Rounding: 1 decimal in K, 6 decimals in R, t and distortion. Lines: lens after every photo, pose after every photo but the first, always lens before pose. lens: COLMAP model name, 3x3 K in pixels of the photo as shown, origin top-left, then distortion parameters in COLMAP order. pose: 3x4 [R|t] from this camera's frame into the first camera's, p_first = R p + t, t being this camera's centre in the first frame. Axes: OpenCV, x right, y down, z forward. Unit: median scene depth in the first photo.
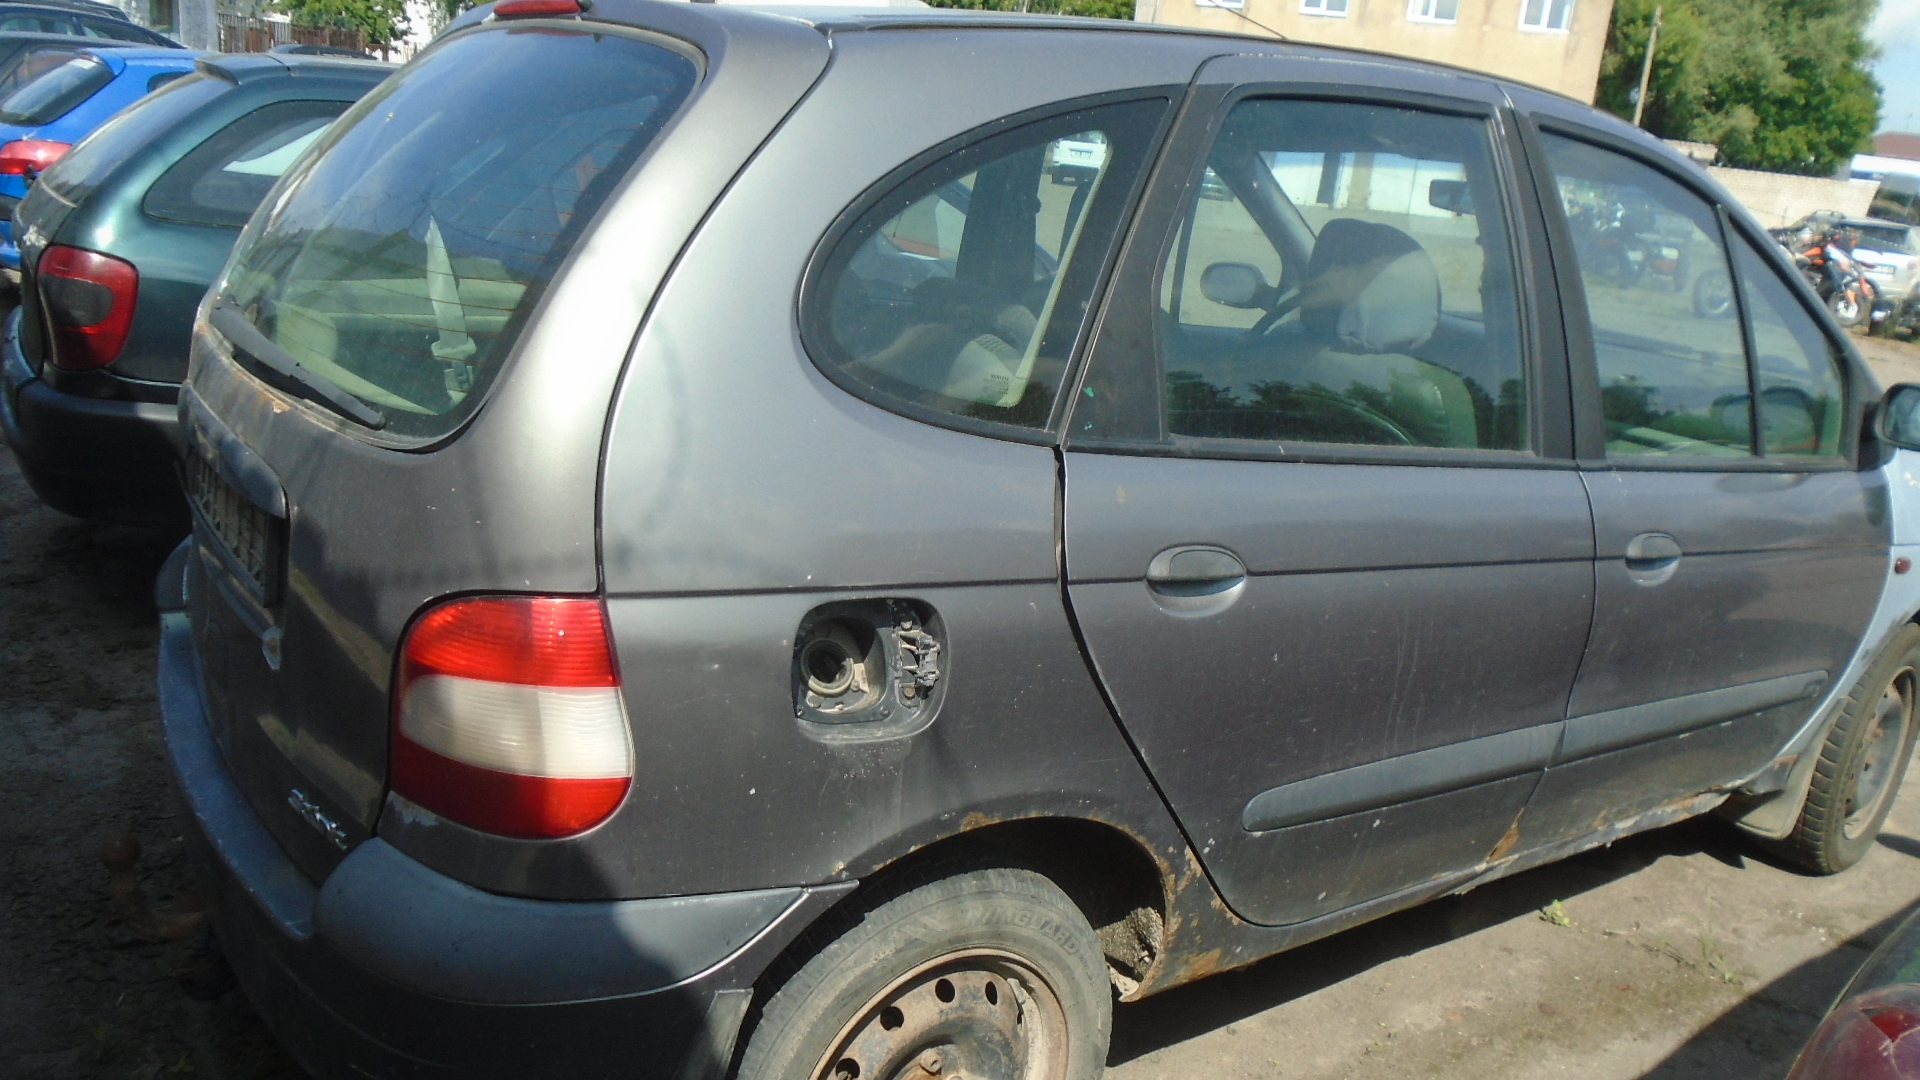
lens RADIAL K [[1469.5, 0, 945.0], [0, 1469.5, 524.2], [0, 0, 1]] dist [-0.020488, -0.019476]
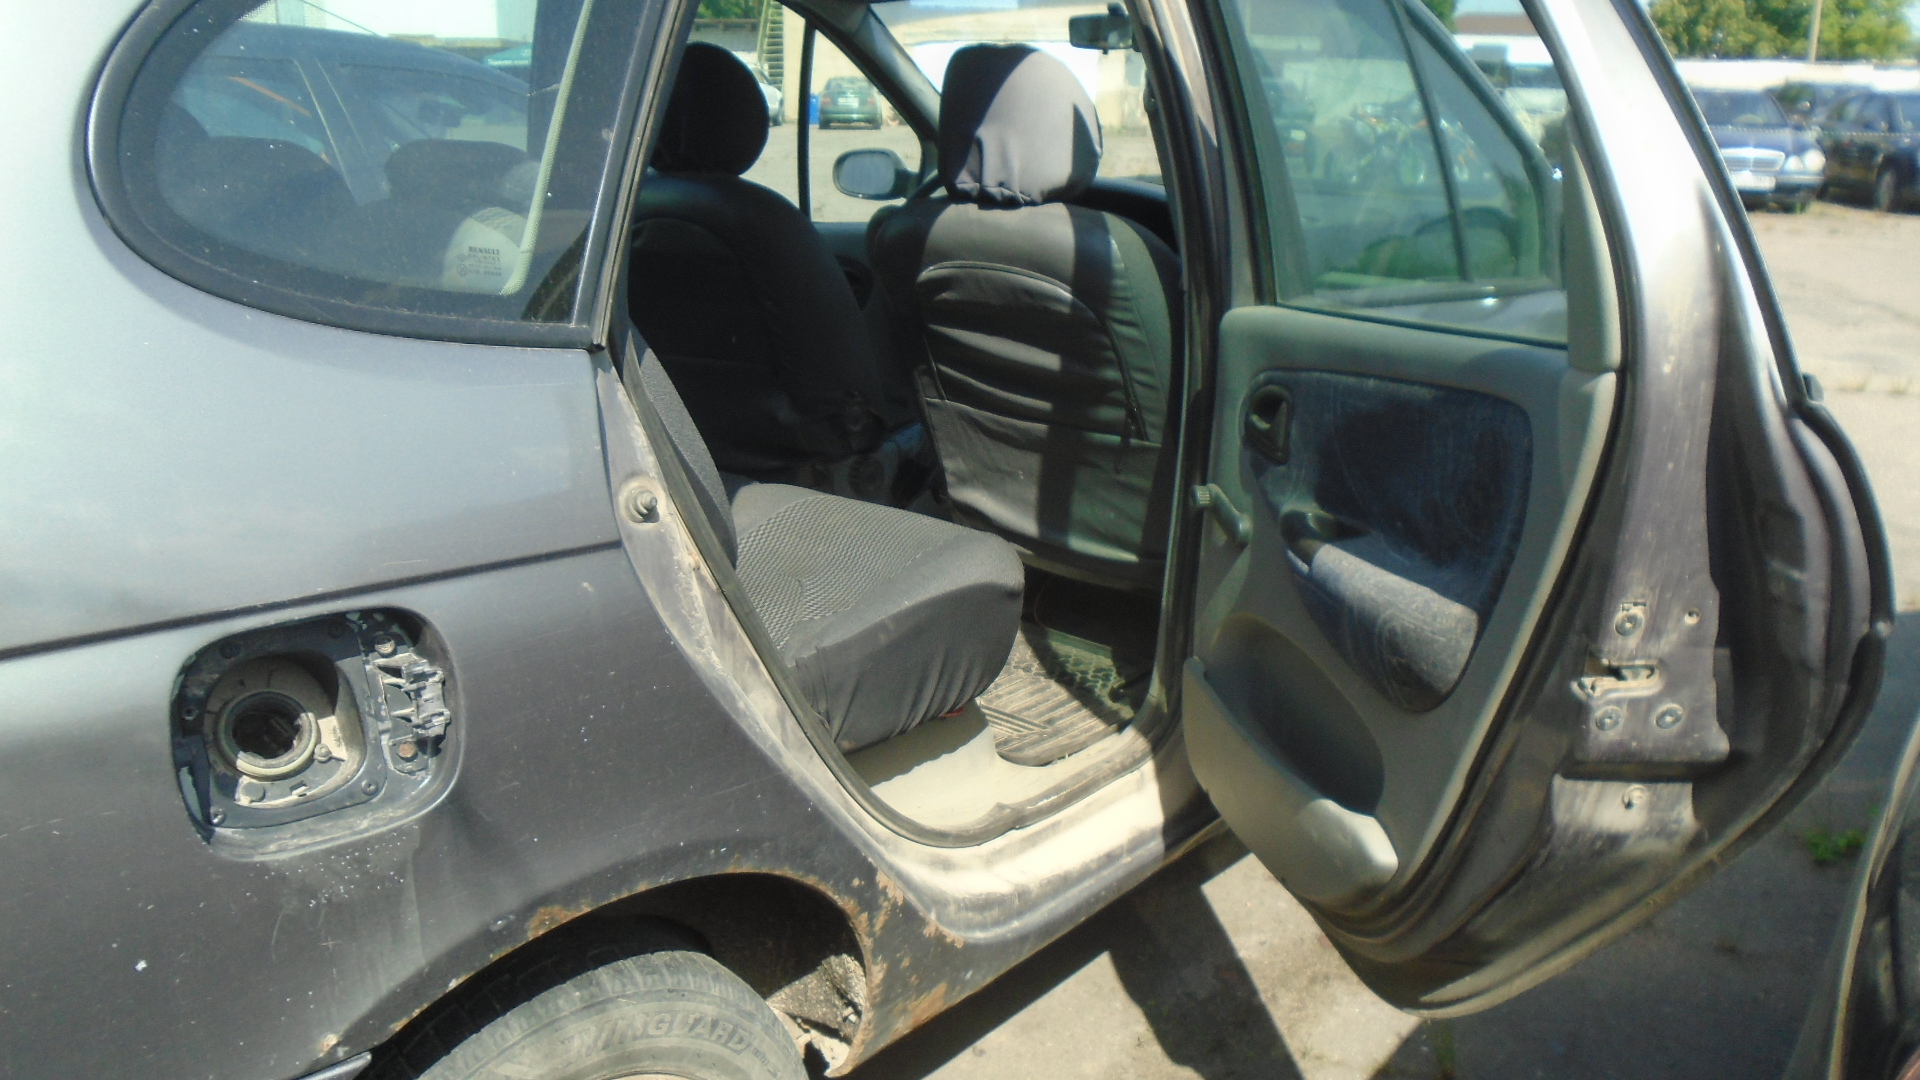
lens RADIAL K [[1469.5, 0, 959.8], [0, 1469.5, 535.1], [0, 0, 1]] dist [-0.020488, -0.019476]
pose [[0.967118, -0.149094, 0.206045, 0.085183], [0.140123, 0.988460, 0.057549, 0.016705], [-0.212247, -0.026785, 0.976849, 0.299383]]
